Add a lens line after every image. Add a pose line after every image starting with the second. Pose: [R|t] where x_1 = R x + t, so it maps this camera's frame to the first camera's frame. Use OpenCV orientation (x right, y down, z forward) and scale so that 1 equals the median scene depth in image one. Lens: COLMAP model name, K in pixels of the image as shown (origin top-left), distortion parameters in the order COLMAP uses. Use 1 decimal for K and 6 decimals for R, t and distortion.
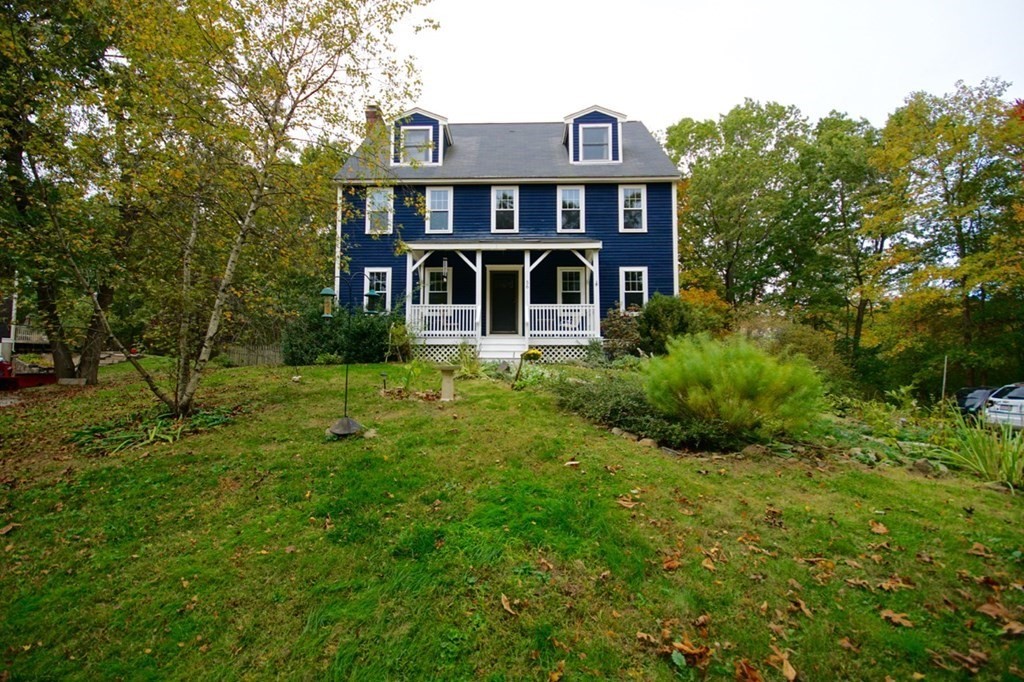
lens RADIAL K [[448.4, 0, 498.1], [0, 448.4, 340.4], [0, 0, 1]] dist [0.000804, -0.000089]
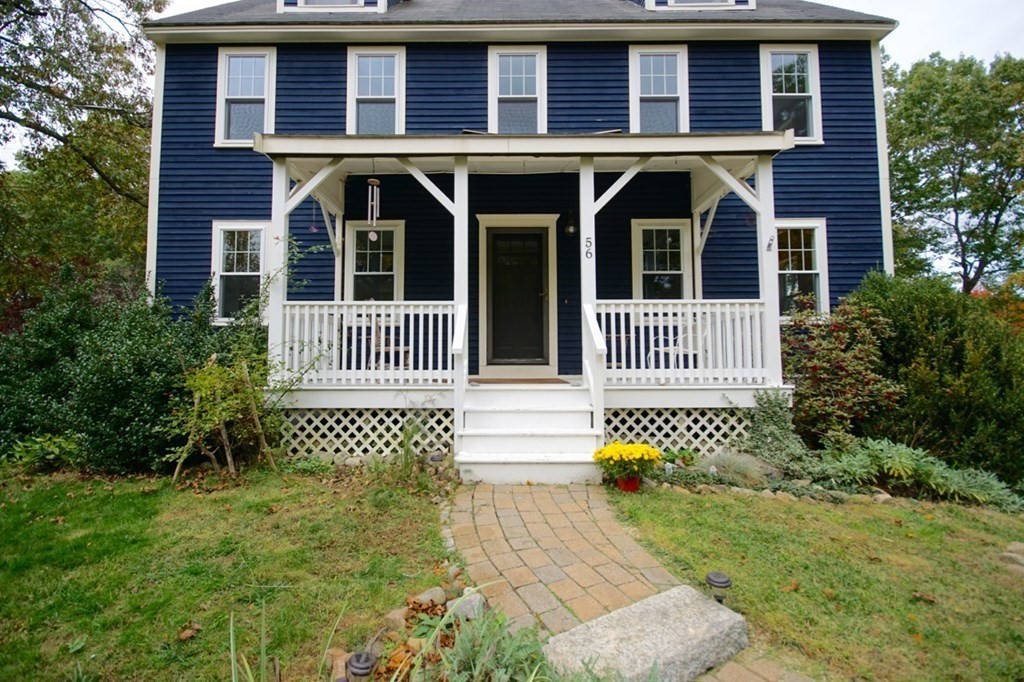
lens RADIAL K [[448.4, 0, 498.1], [0, 448.4, 340.4], [0, 0, 1]] dist [0.000804, -0.000089]
pose [[0.999551, -0.005809, 0.029385, -0.021465], [0.005490, 0.999925, 0.010941, -0.046221], [-0.029446, -0.010774, 0.999508, 0.563820]]
